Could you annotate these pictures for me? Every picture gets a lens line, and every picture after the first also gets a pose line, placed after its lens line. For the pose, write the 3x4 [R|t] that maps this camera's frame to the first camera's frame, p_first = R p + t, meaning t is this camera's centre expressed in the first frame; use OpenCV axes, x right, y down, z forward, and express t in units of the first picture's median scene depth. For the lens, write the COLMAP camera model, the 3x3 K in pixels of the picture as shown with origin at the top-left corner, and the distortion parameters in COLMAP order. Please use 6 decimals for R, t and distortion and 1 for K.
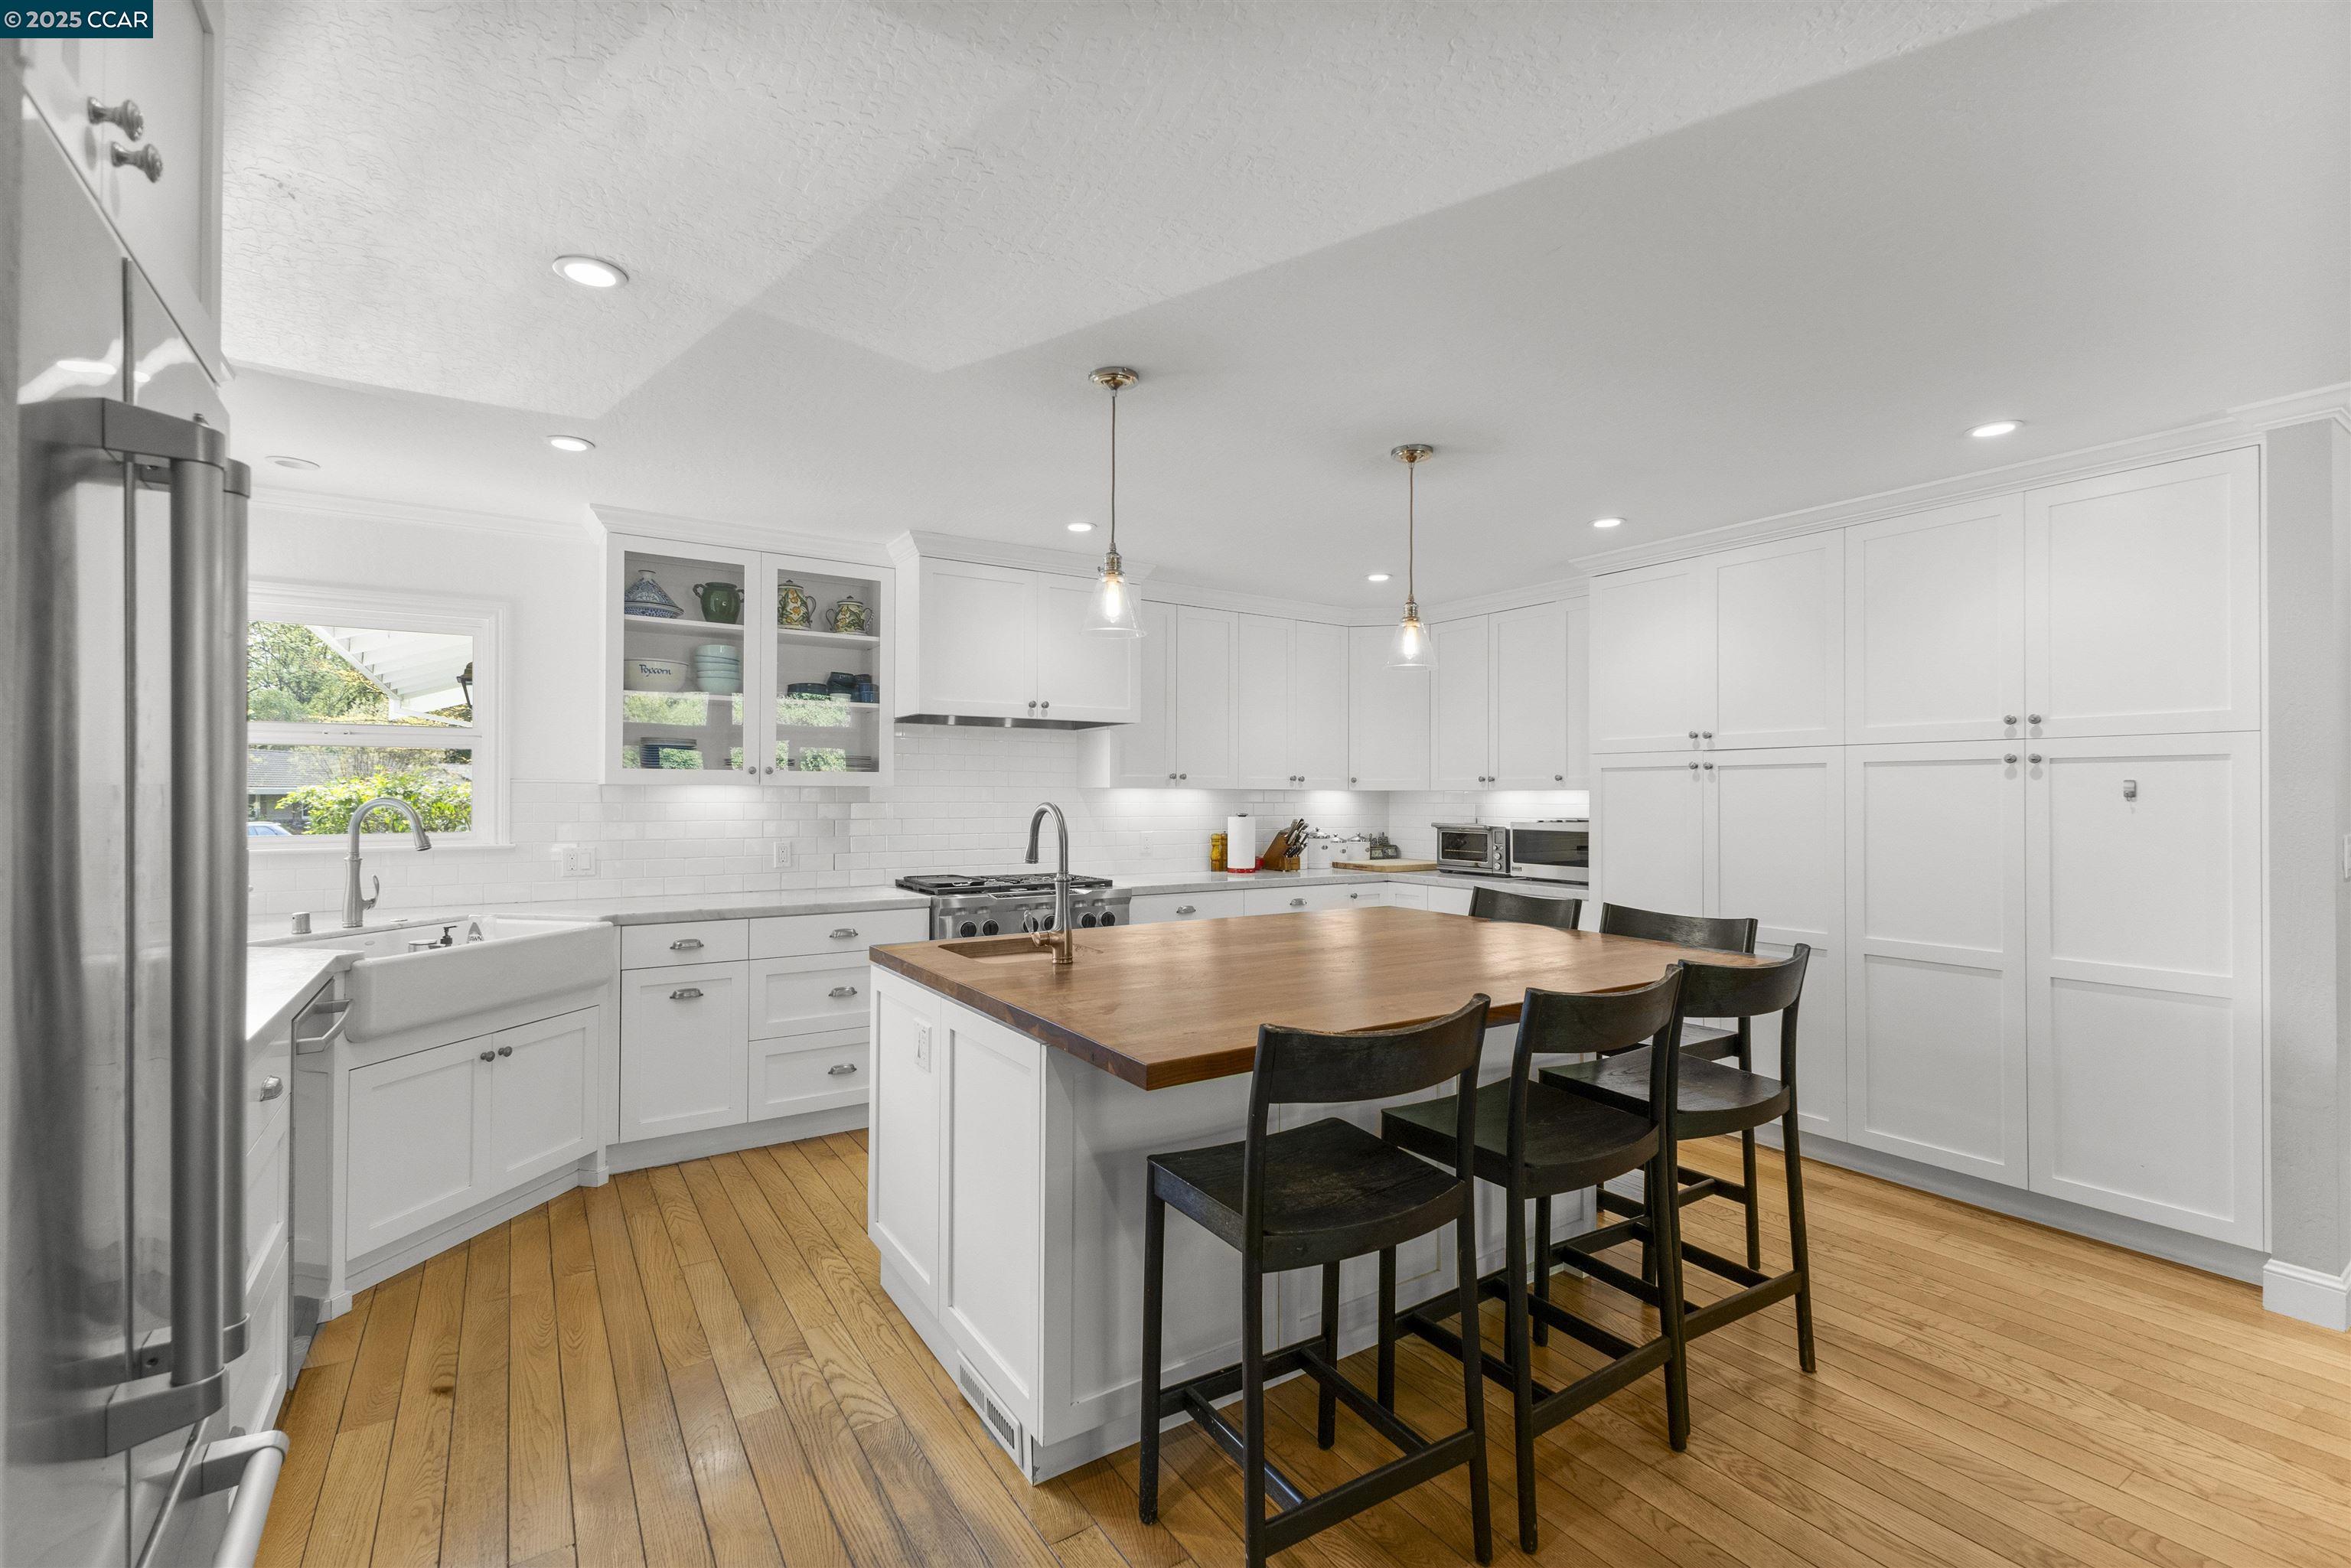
lens RADIAL K [[1003.6, 0, 1175.5], [0, 1003.6, 784.0], [0, 0, 1]] dist [-0.000330, -0.000054]
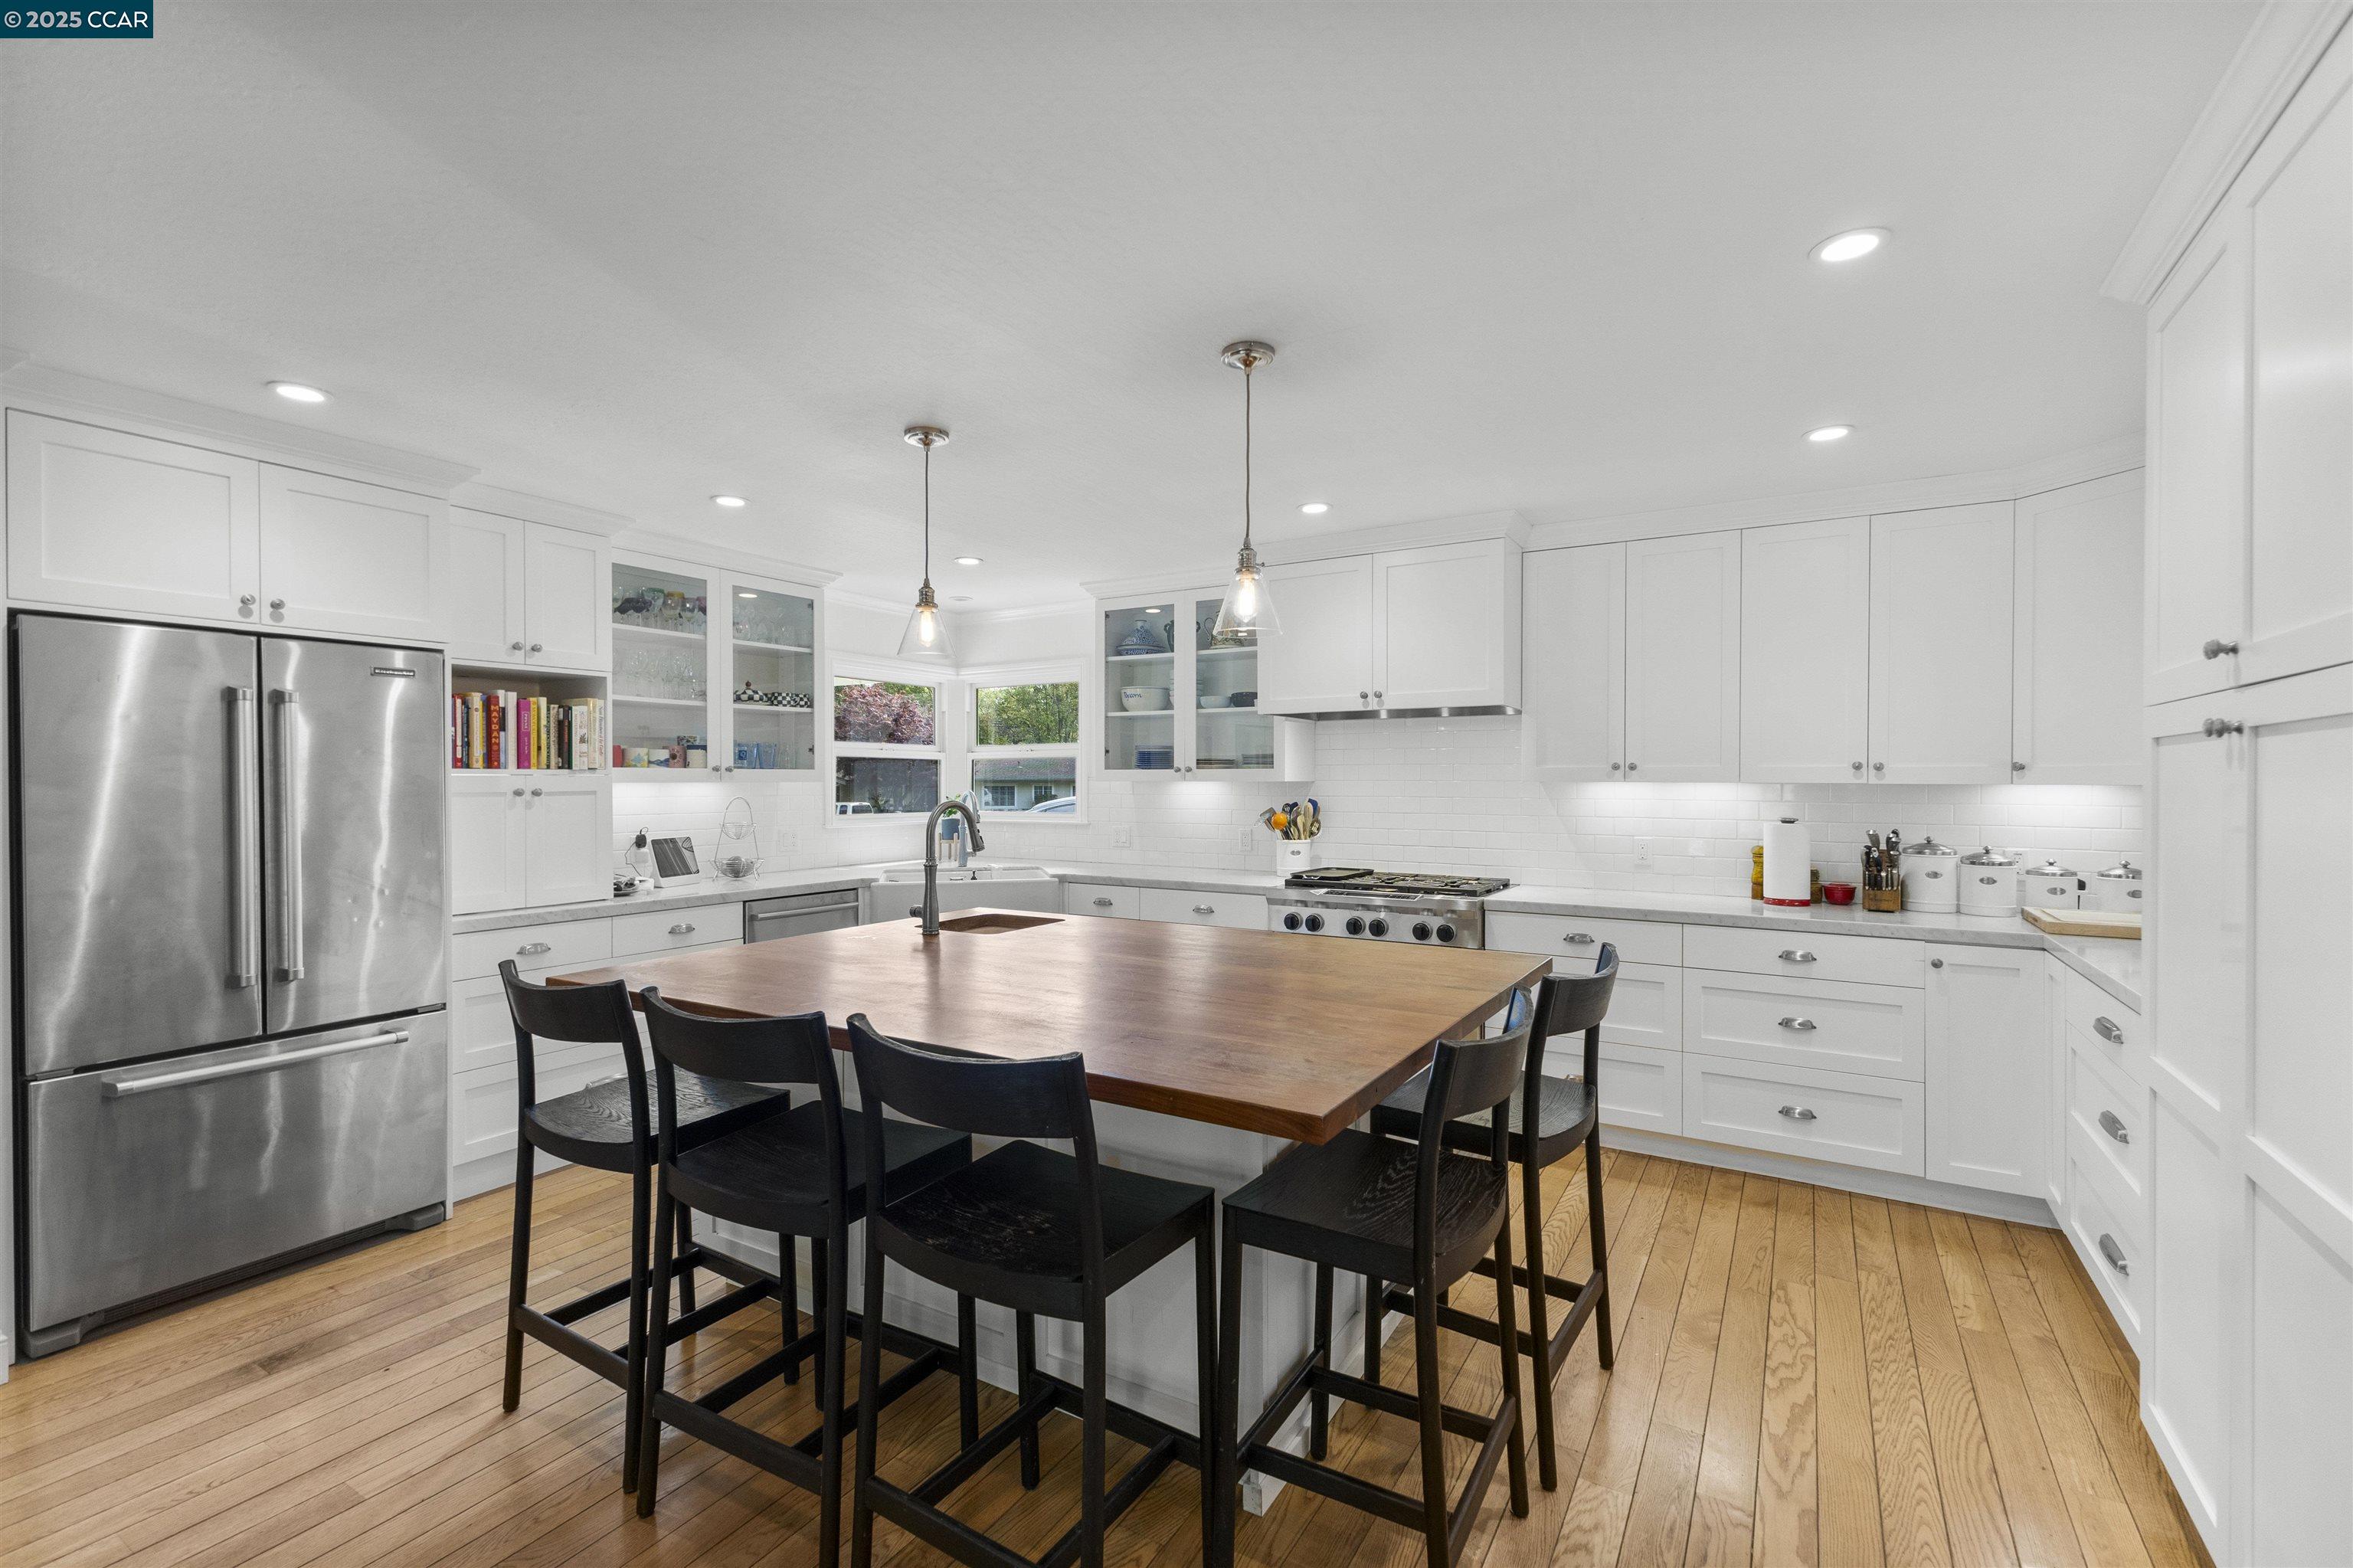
lens RADIAL K [[1029.1, 0, 1176.5], [0, 1029.1, 784.0], [0, 0, 1]] dist [-0.001304, -0.000340]
pose [[0.436382, -0.003822, -0.899753, 0.561959], [0.007902, 0.999969, -0.000416, 0.003431], [0.899727, -0.006928, 0.436399, 0.349907]]
